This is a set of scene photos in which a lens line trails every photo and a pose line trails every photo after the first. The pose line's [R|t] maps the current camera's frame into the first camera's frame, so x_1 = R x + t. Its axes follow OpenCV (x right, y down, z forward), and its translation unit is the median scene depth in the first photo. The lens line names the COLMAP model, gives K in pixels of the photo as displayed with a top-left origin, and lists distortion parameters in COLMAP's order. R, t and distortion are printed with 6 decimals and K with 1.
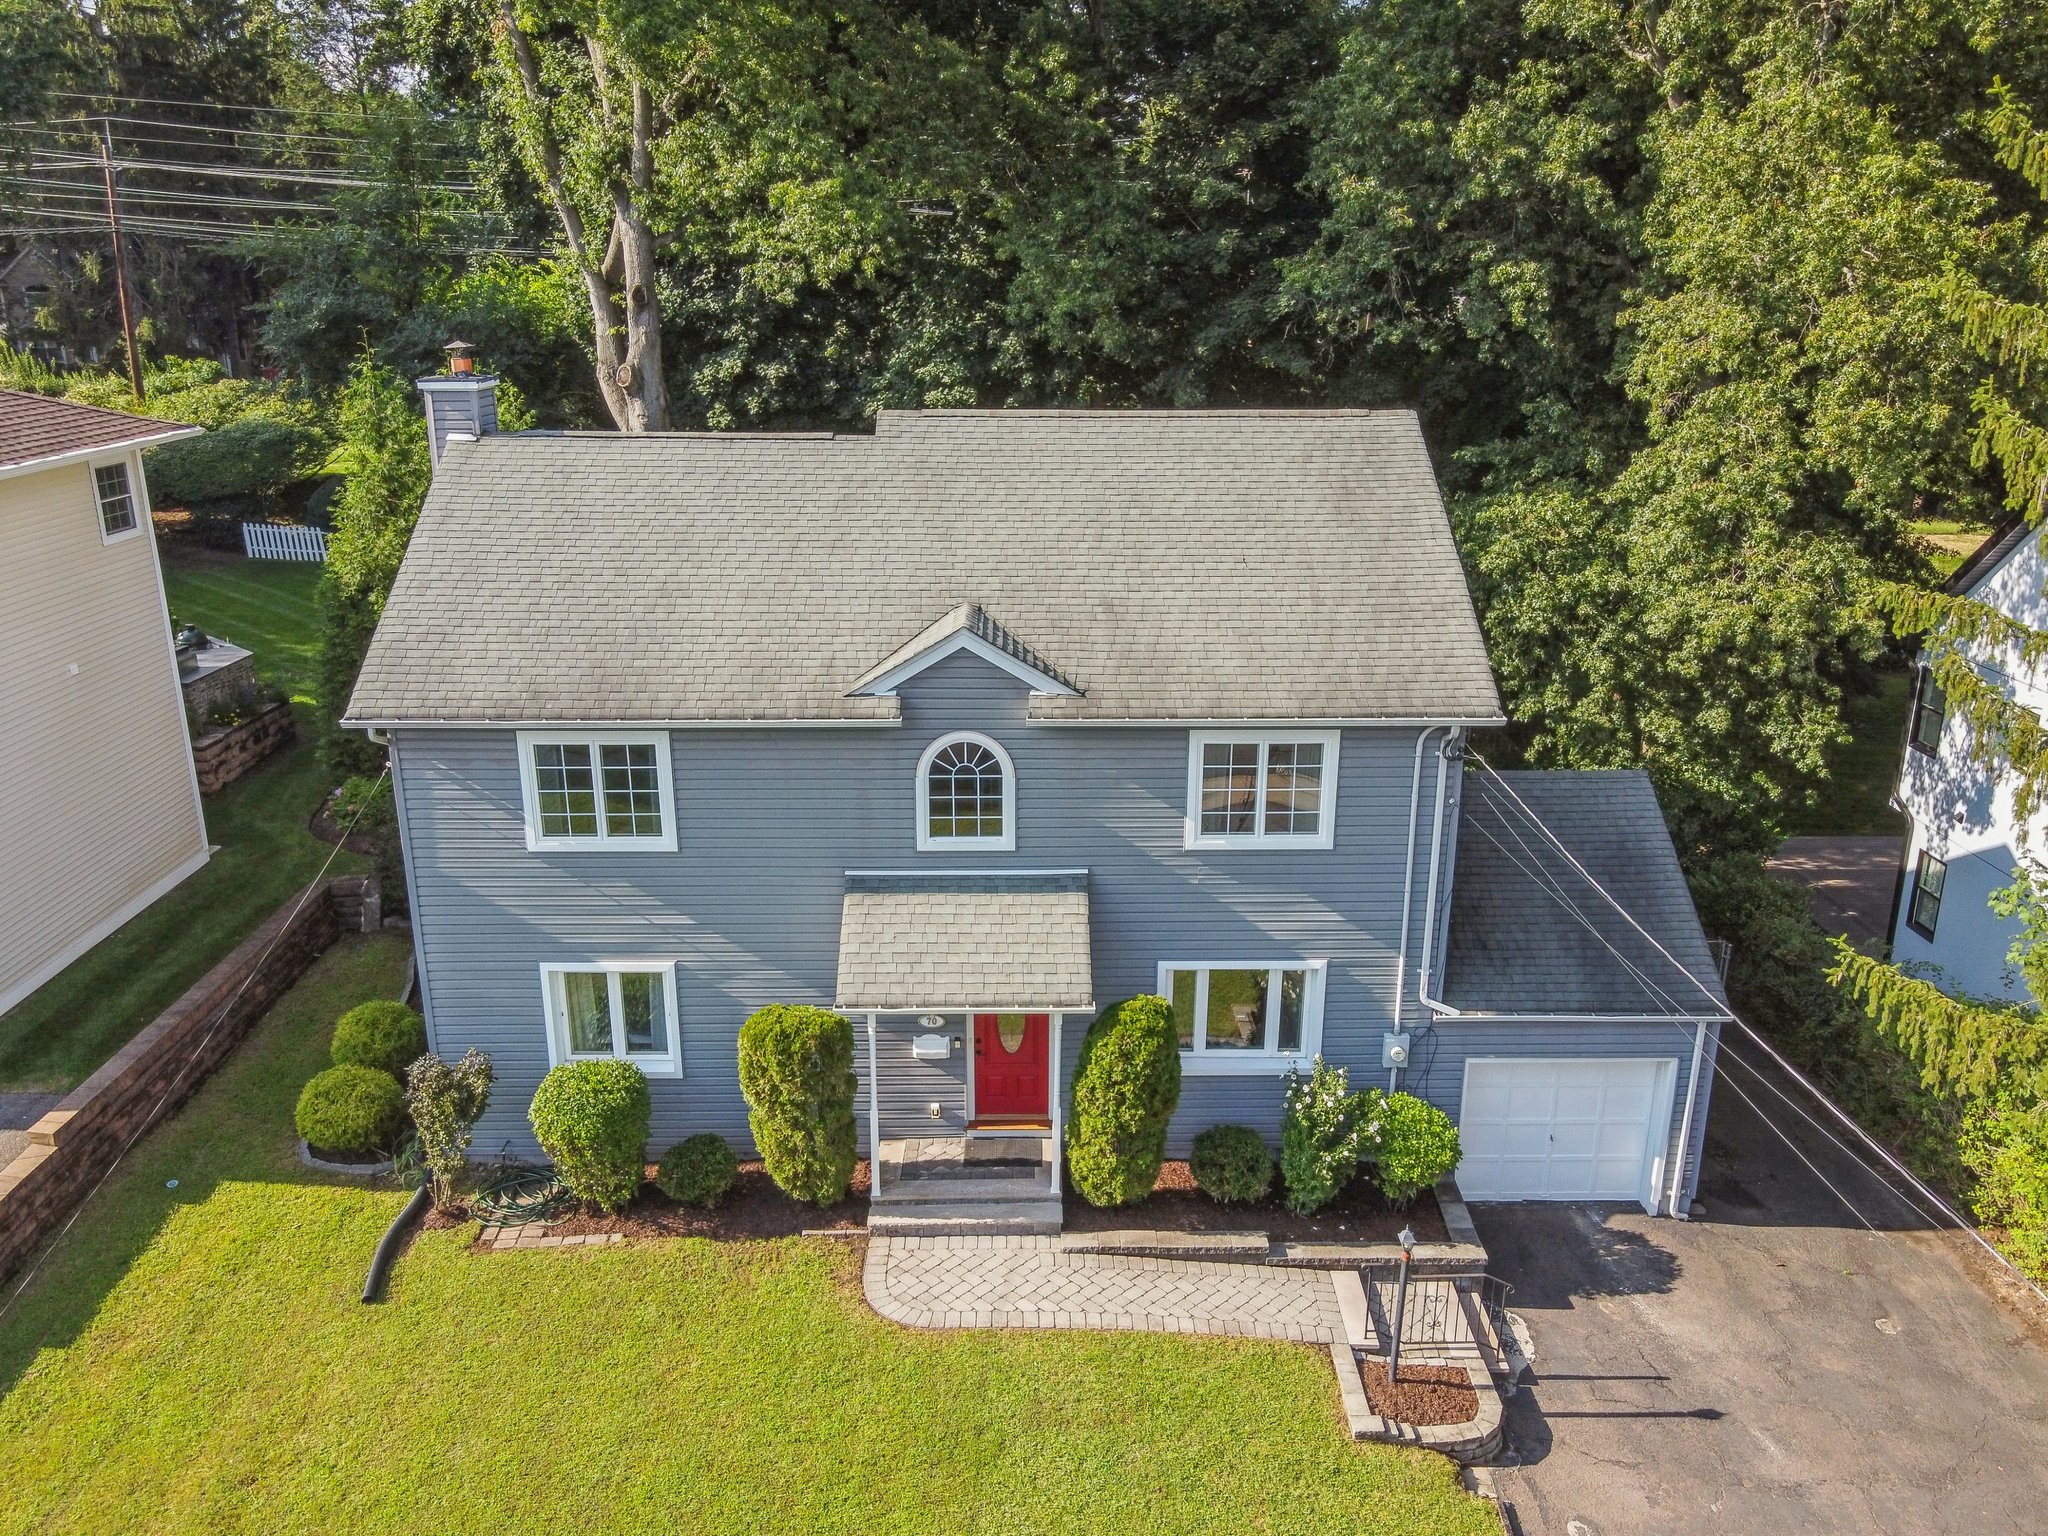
lens RADIAL K [[1564.0, 0, 1027.8], [0, 1564.0, 798.3], [0, 0, 1]] dist [0.006539, 0.011156]
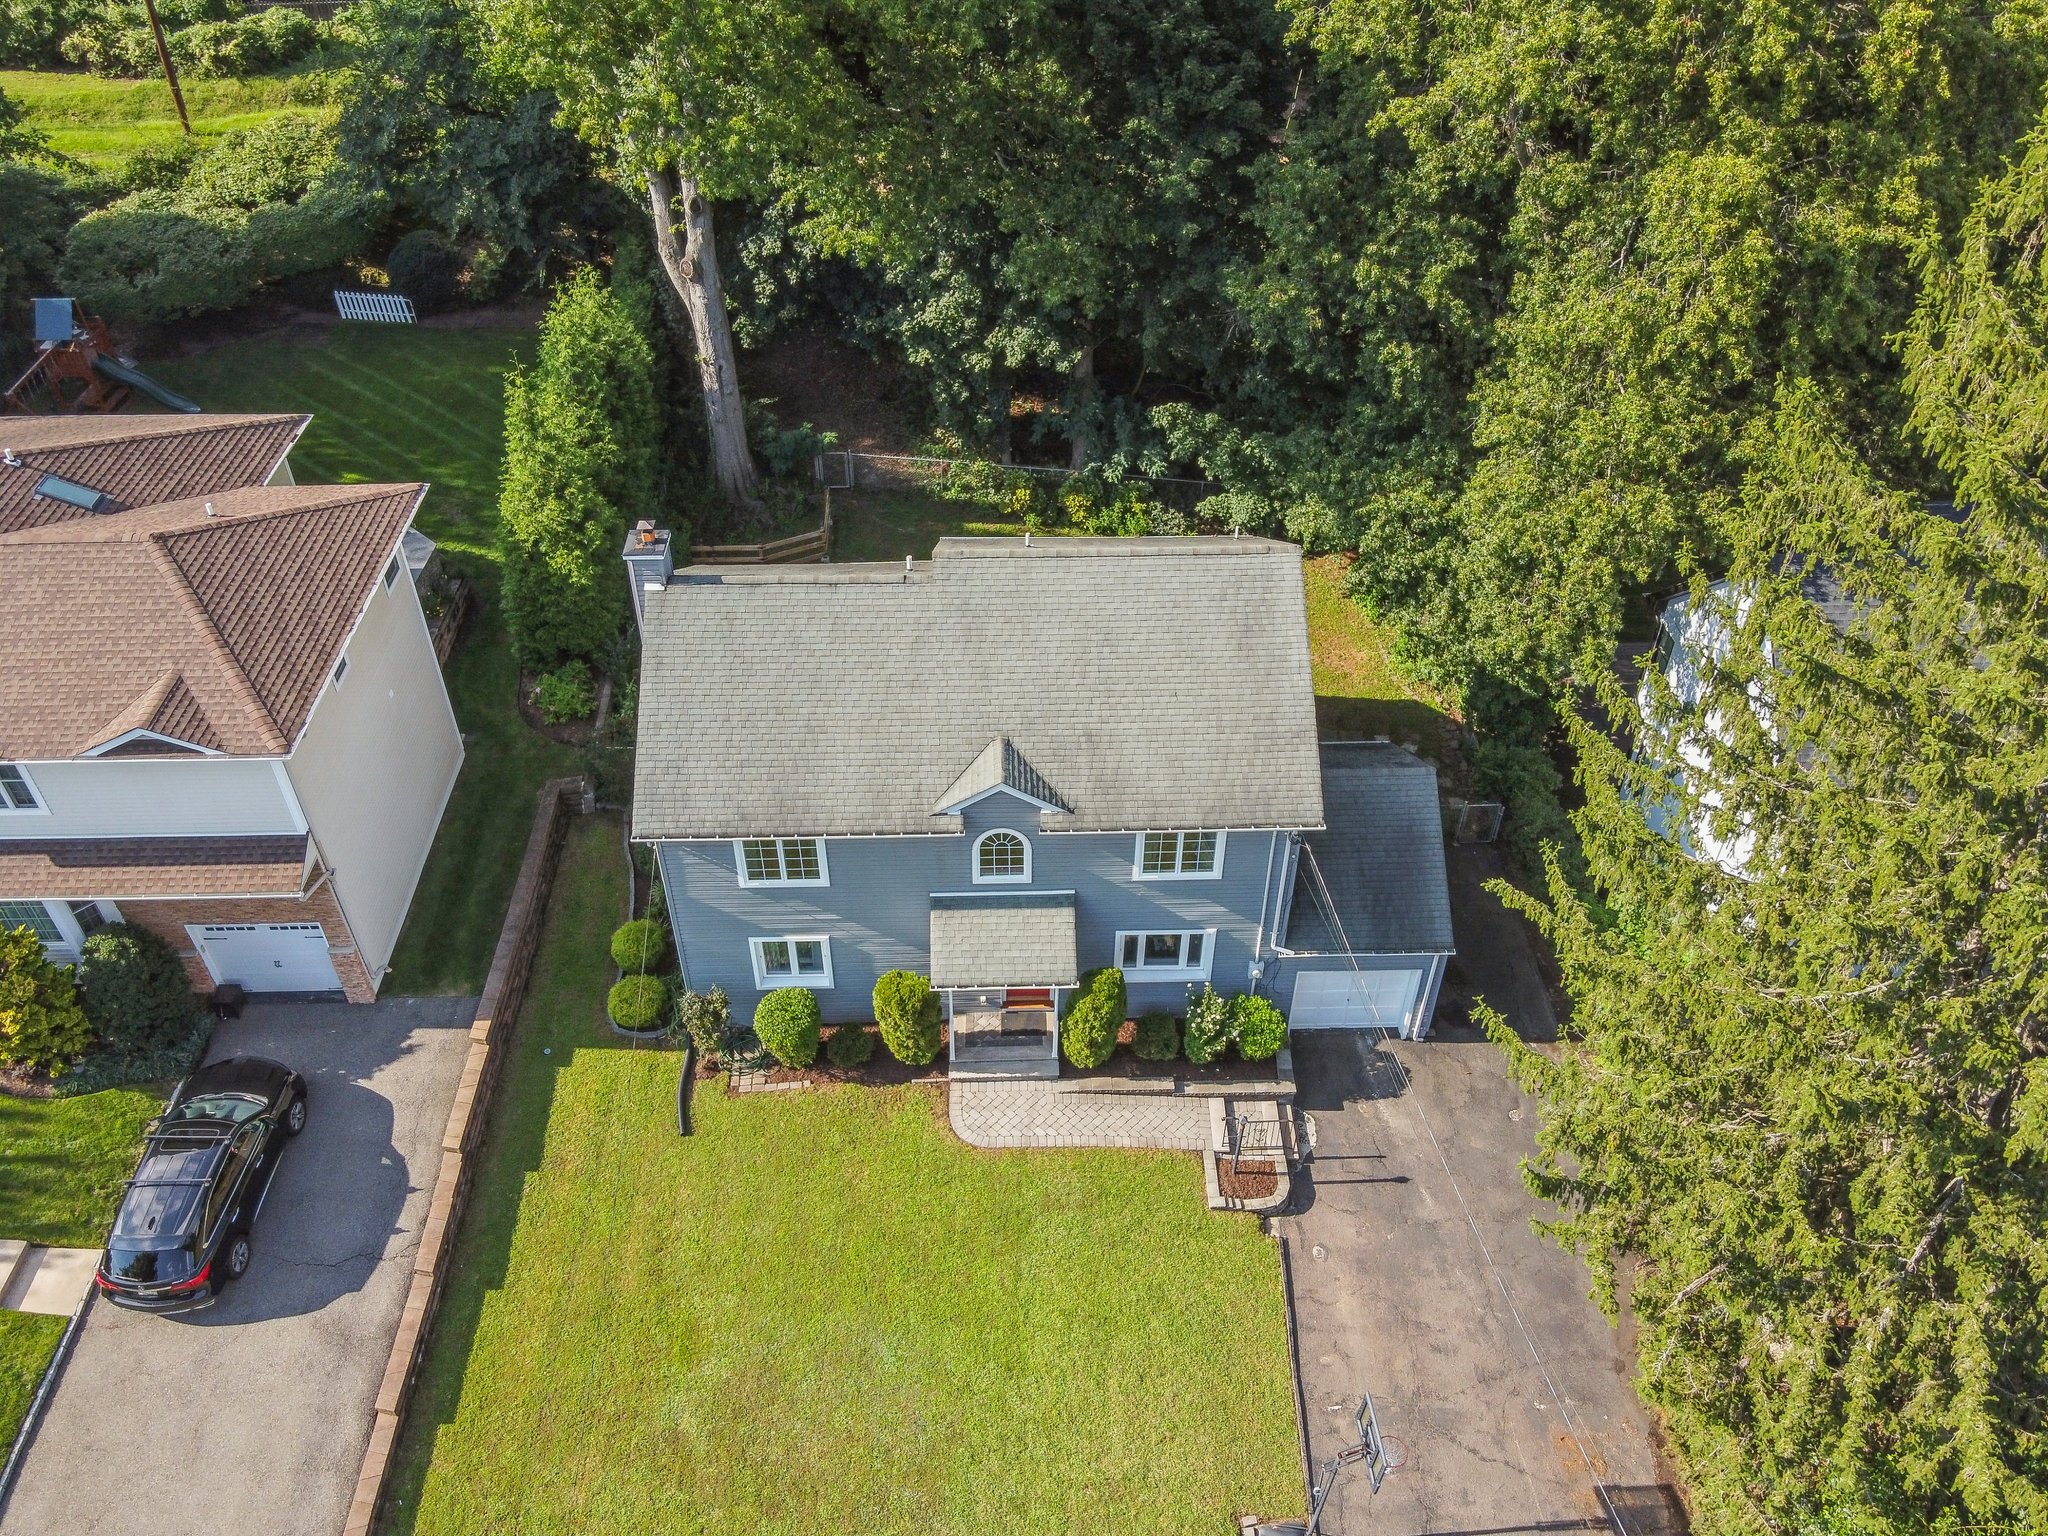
lens RADIAL K [[1544.9, 0, 1014.9], [0, 1544.9, 799.8], [0, 0, 1]] dist [-0.002972, 0.005042]
pose [[0.999934, -0.009718, 0.006138, -0.035024], [0.006539, 0.920154, 0.391502, -0.696771], [-0.009452, -0.391436, 0.920157, -0.484418]]
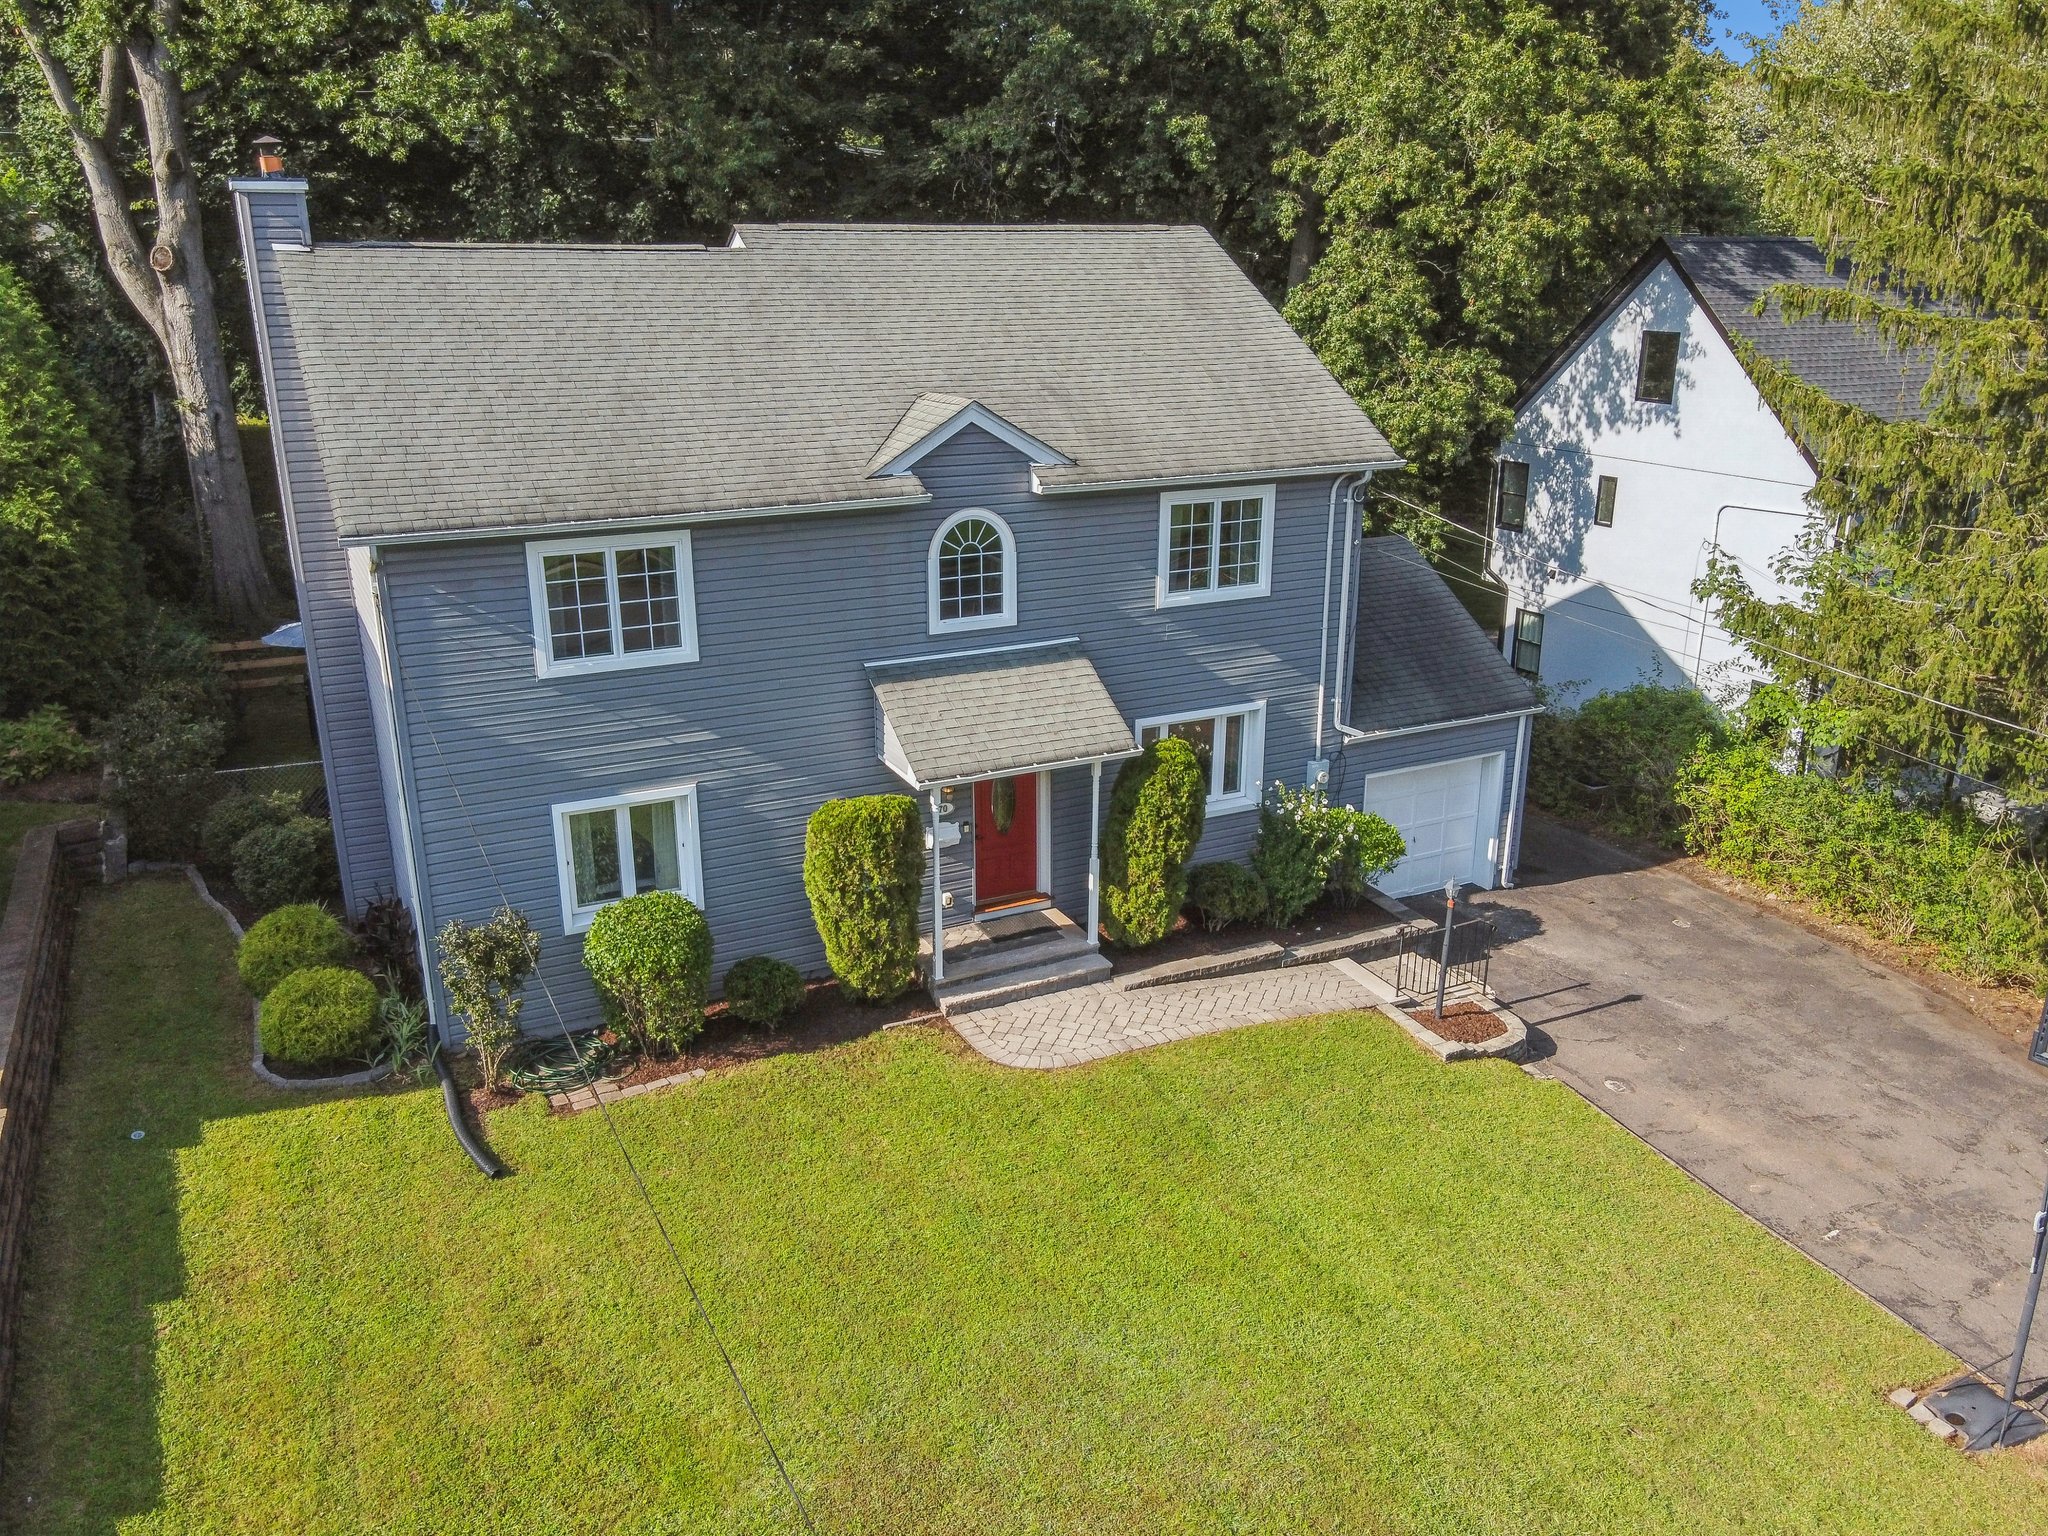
lens RADIAL K [[1566.1, 0, 1017.2], [0, 1566.1, 802.0], [0, 0, 1]] dist [0.001167, 0.013628]
pose [[0.900675, -0.147846, 0.408565, -0.451601], [0.141969, 0.988854, 0.044863, 0.103295], [-0.410644, 0.017597, 0.911626, 0.055075]]
